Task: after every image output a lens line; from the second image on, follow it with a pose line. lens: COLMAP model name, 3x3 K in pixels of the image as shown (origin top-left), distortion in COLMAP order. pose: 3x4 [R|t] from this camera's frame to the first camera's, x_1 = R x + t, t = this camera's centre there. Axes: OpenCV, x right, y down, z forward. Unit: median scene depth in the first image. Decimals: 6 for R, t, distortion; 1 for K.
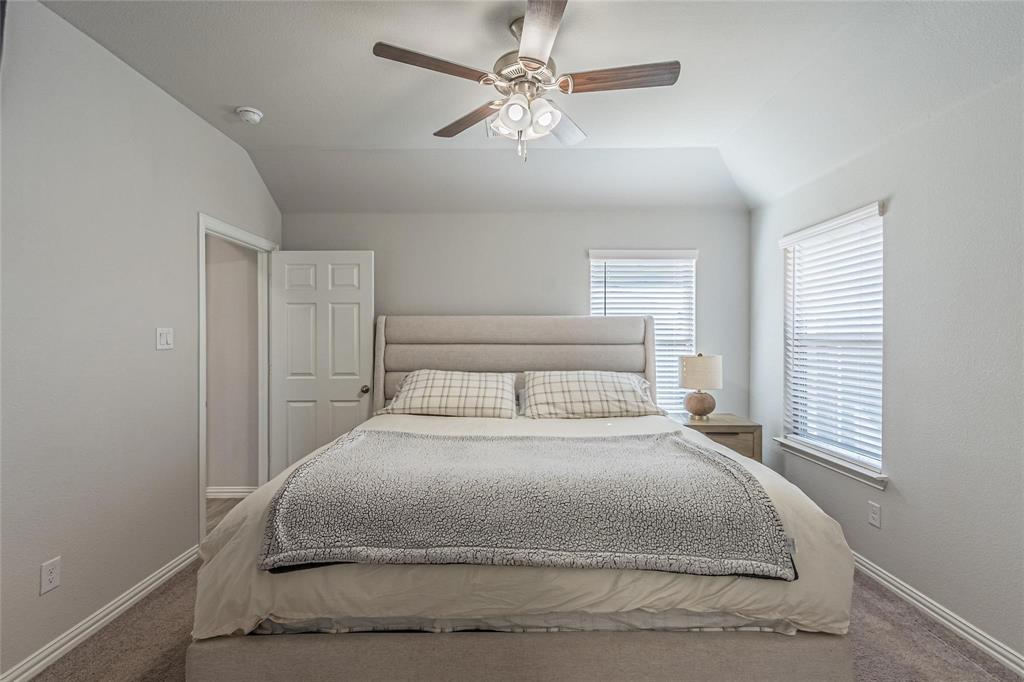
lens RADIAL K [[461.9, 0, 509.8], [0, 461.9, 334.3], [0, 0, 1]] dist [-0.000359, 0.000136]
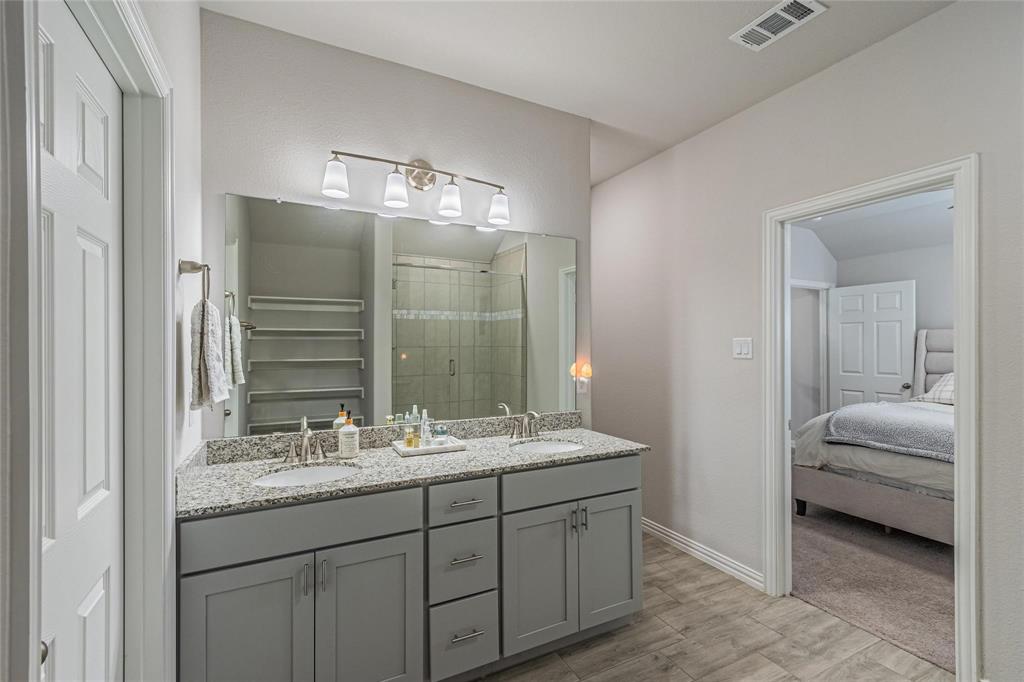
lens RADIAL K [[461.9, 0, 509.8], [0, 461.9, 334.3], [0, 0, 1]] dist [-0.000359, 0.000136]
pose [[0.462526, -0.015360, -0.886472, 0.362776], [-0.002618, 0.999822, -0.018690, -0.001202], [0.886602, 0.010965, 0.462404, -0.669889]]
